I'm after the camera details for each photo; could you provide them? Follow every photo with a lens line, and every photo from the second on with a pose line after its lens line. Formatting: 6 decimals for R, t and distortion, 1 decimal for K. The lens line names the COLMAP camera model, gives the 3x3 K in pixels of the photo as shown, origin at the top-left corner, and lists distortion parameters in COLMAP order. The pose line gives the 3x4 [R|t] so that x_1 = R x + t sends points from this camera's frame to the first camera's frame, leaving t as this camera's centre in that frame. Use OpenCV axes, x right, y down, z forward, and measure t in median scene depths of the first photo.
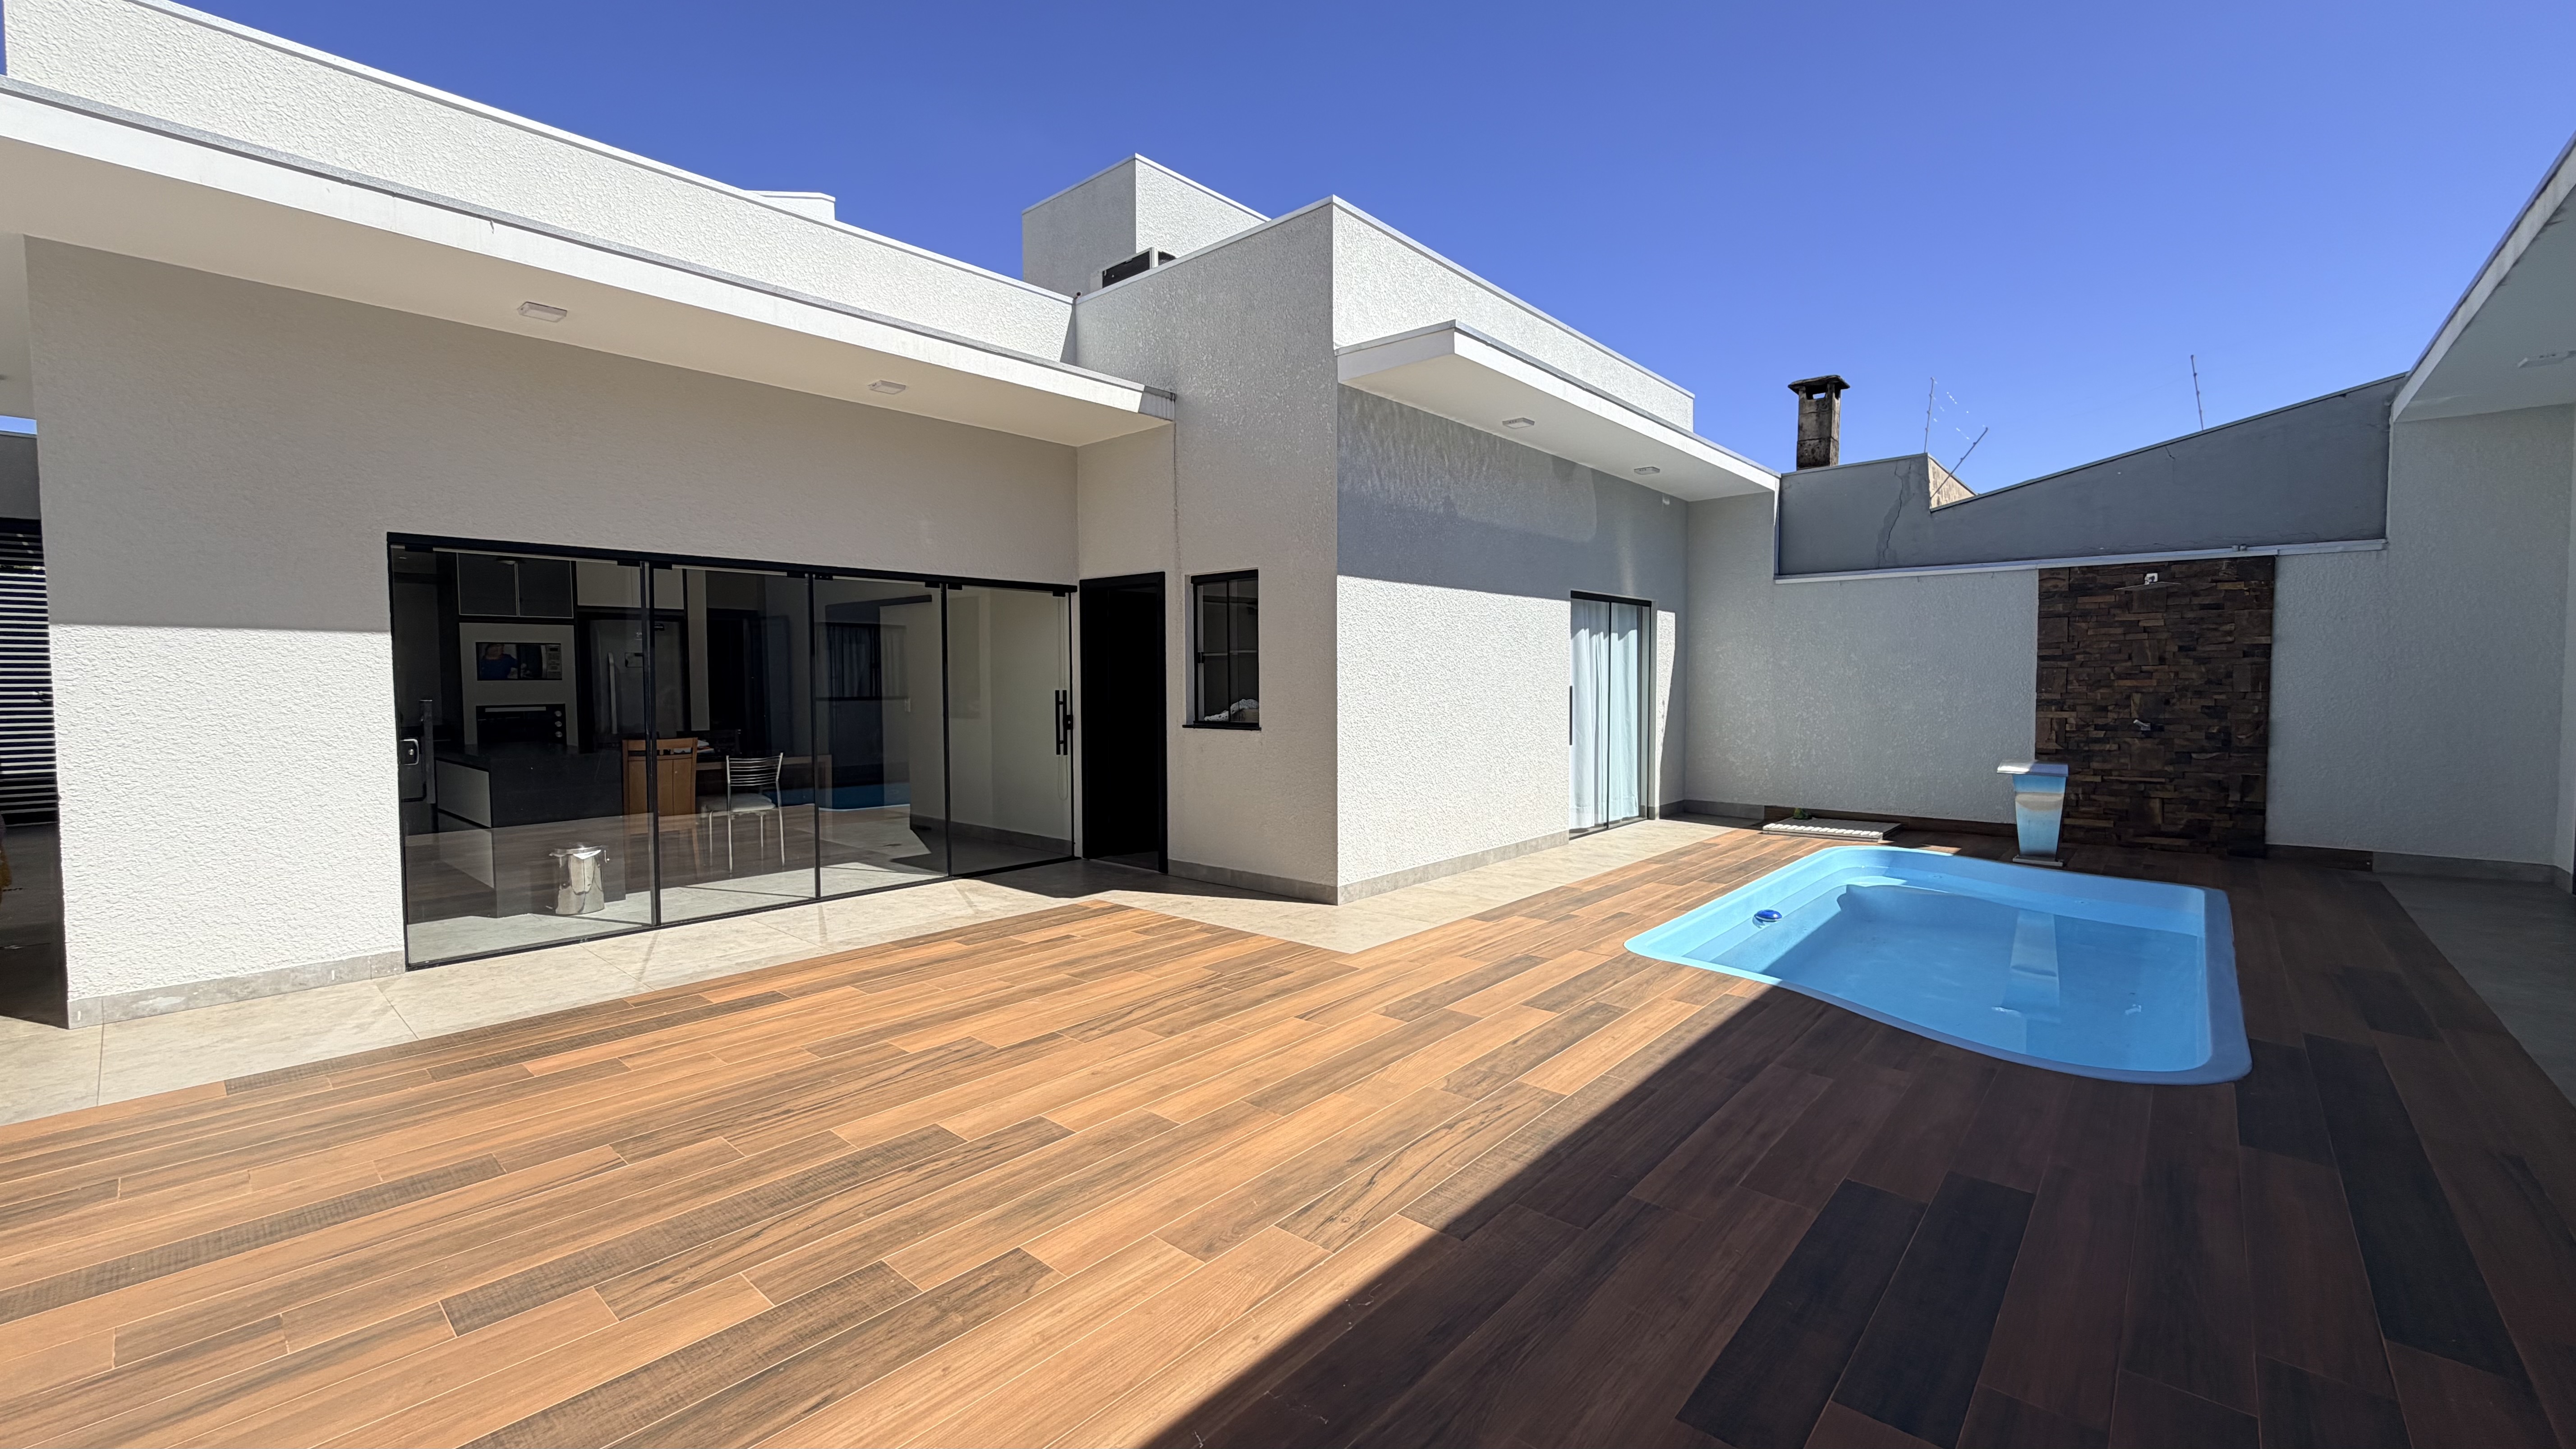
lens RADIAL K [[1027.4, 0, 1283.7], [0, 1027.4, 722.3], [0, 0, 1]] dist [-0.000458, 0.000736]
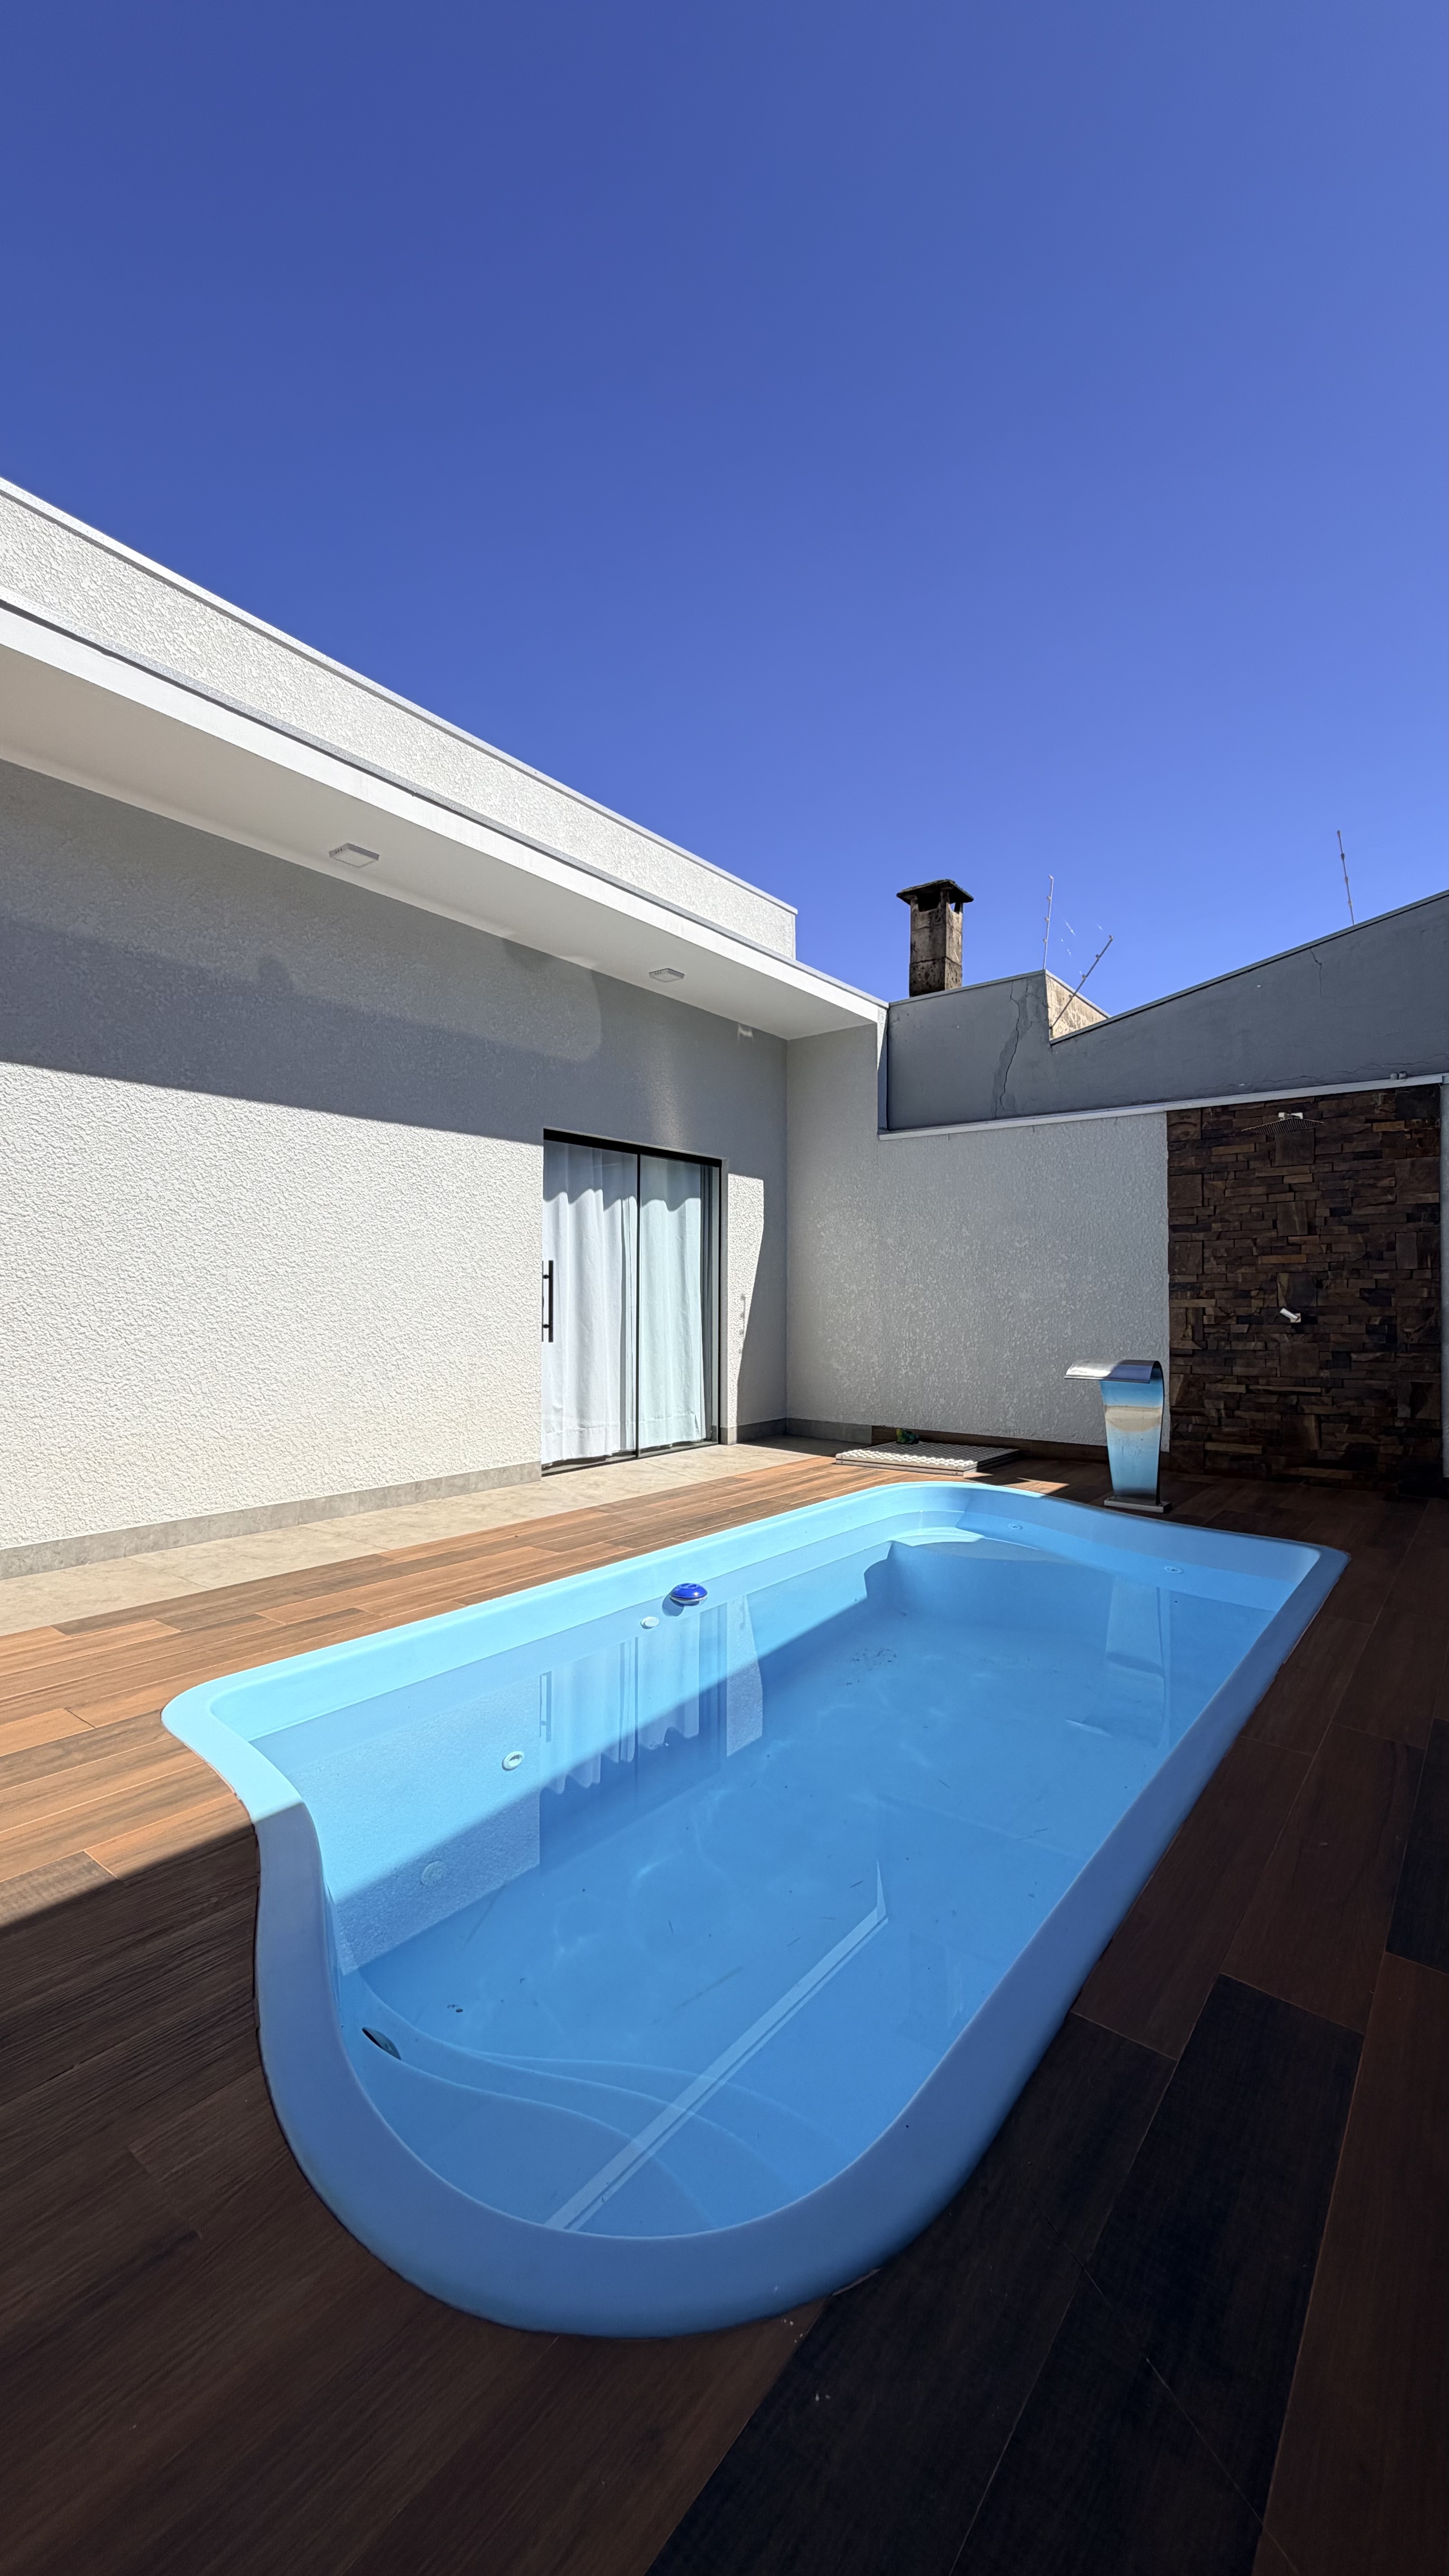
lens RADIAL K [[1027.4, 0, 726.9], [0, 1027.4, 1286.5], [0, 0, 1]] dist [-0.000458, 0.000736]
pose [[0.997405, 0.006634, 0.071686, 0.366895], [-0.002769, 0.998543, -0.053887, 0.022114], [-0.071939, 0.053549, 0.995971, 0.281571]]
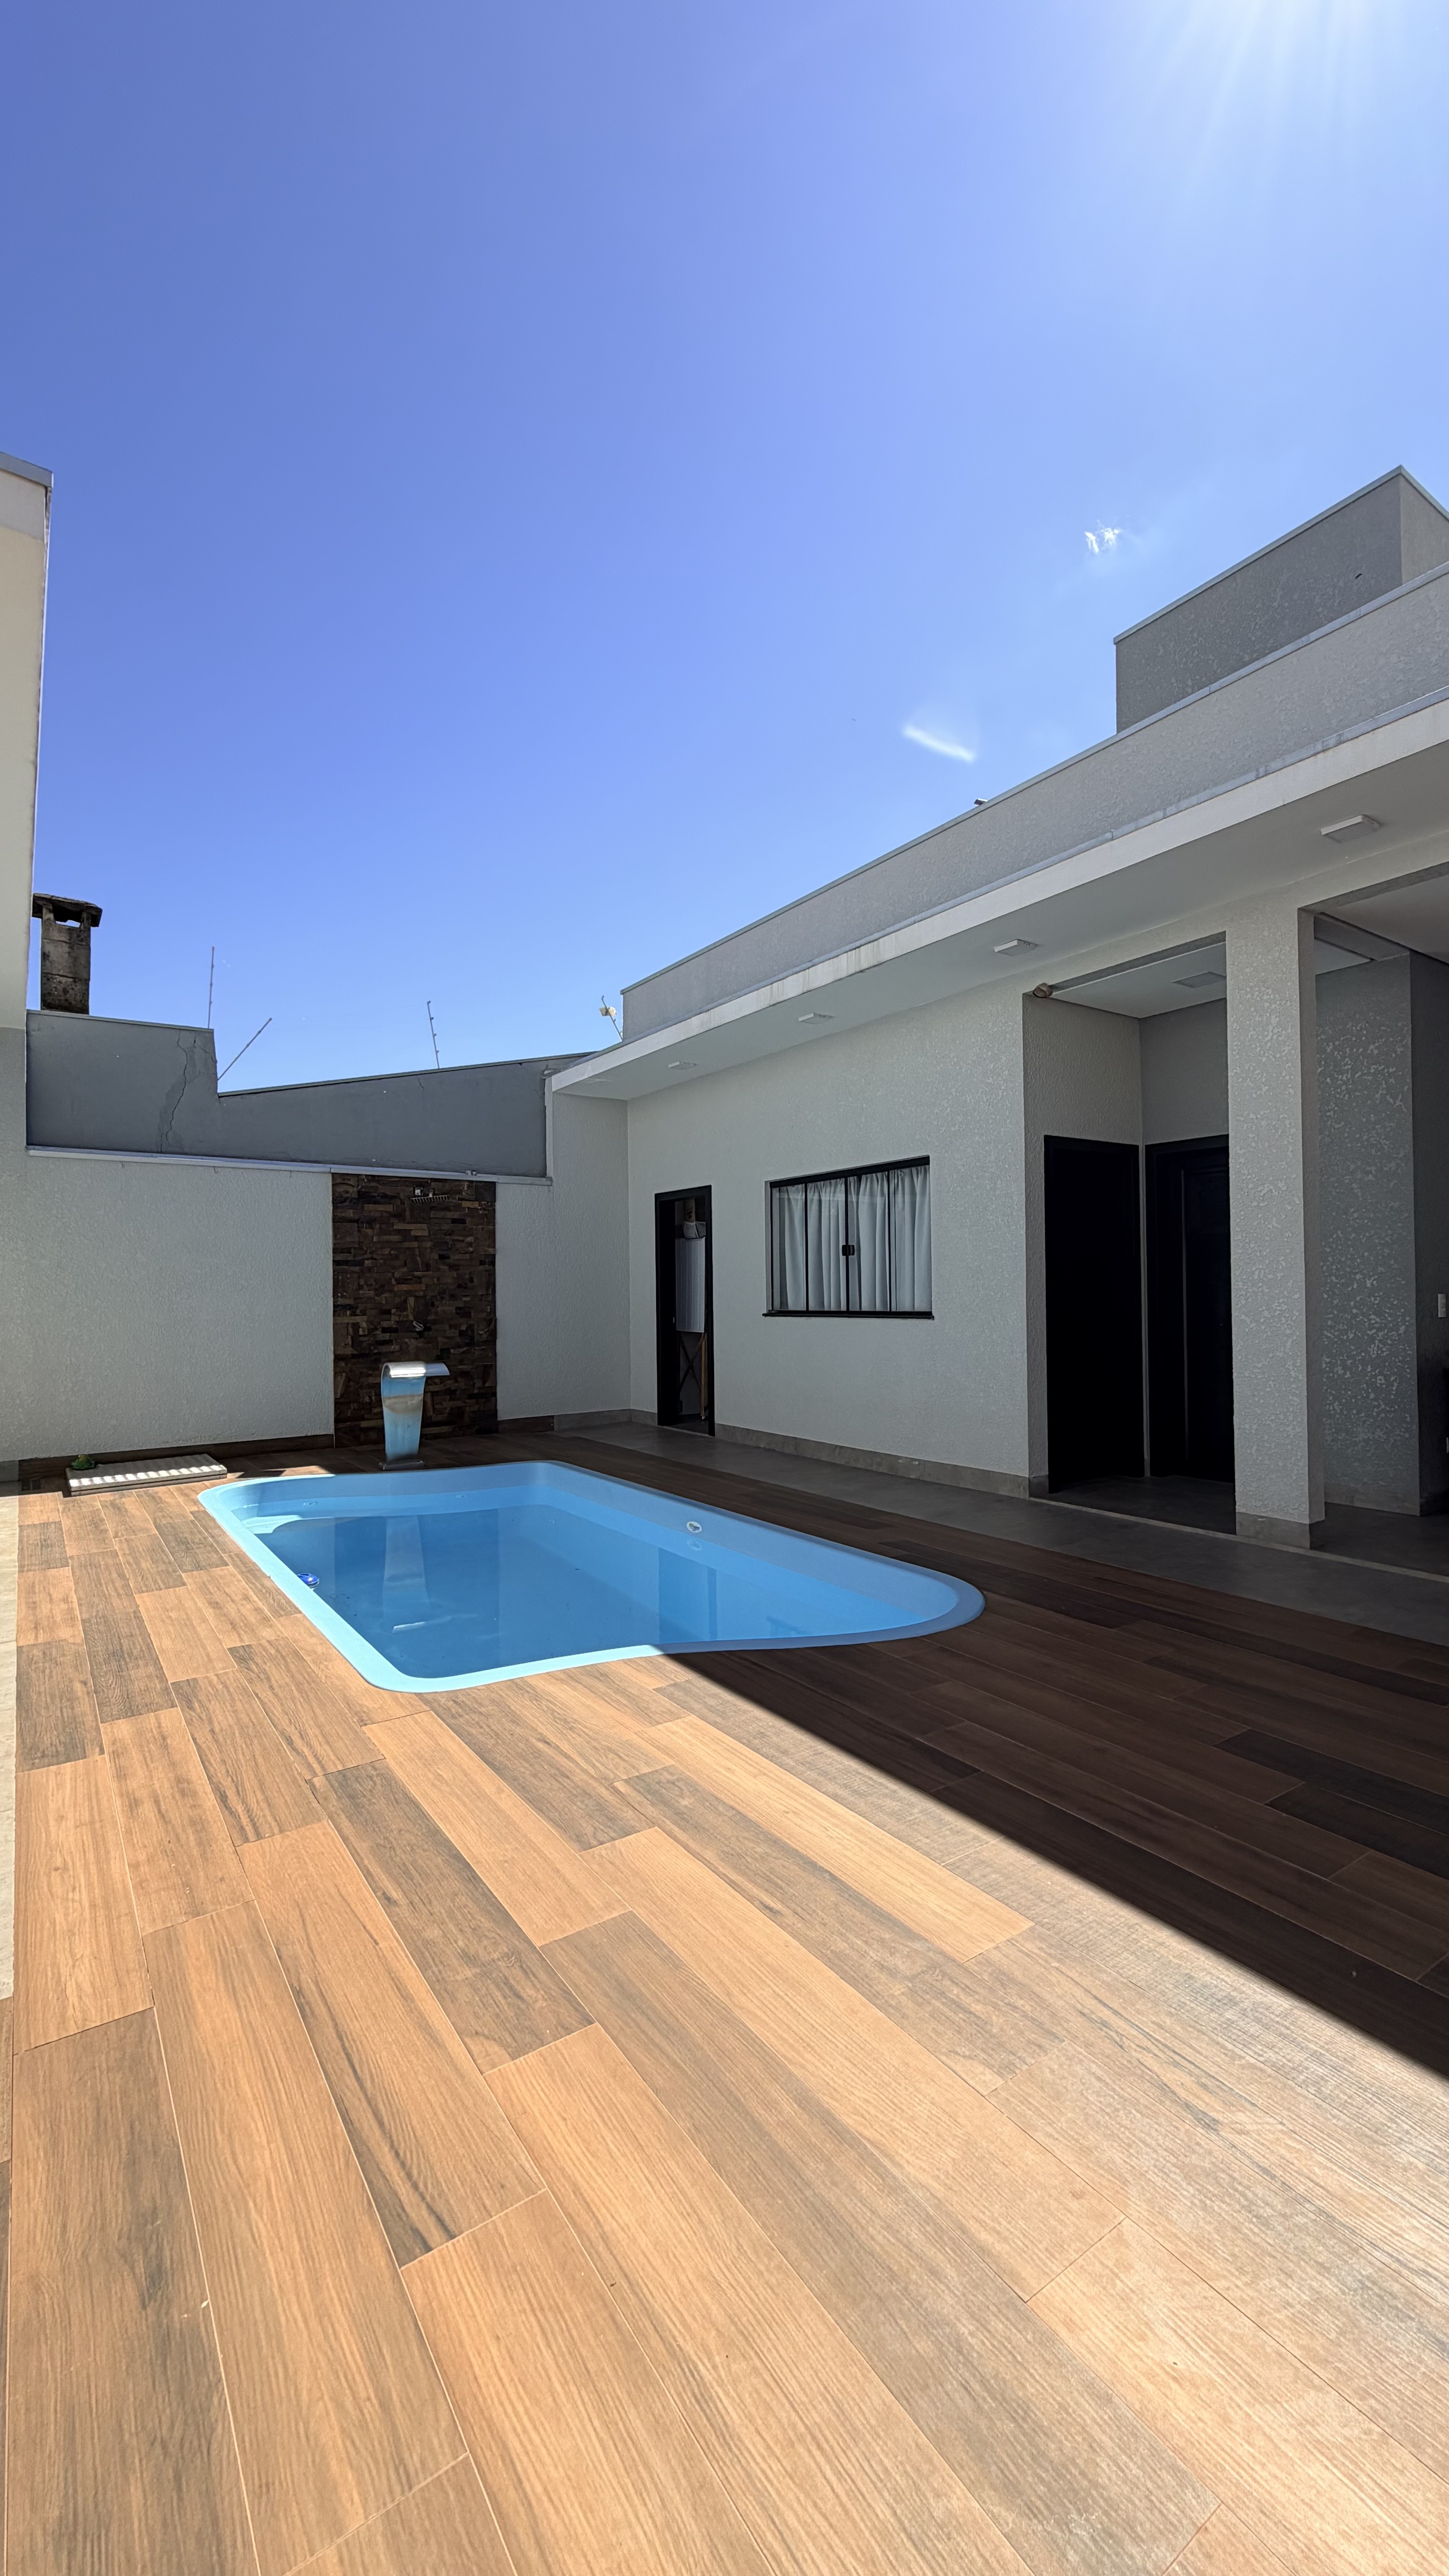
lens RADIAL K [[1027.4, 0, 722.8], [0, 1027.4, 1289.8], [0, 0, 1]] dist [-0.000458, 0.000736]
pose [[0.239780, 0.004259, 0.970818, -0.138258], [0.052638, 0.998462, -0.017381, 0.000249], [-0.969399, 0.055270, 0.239187, 0.414333]]
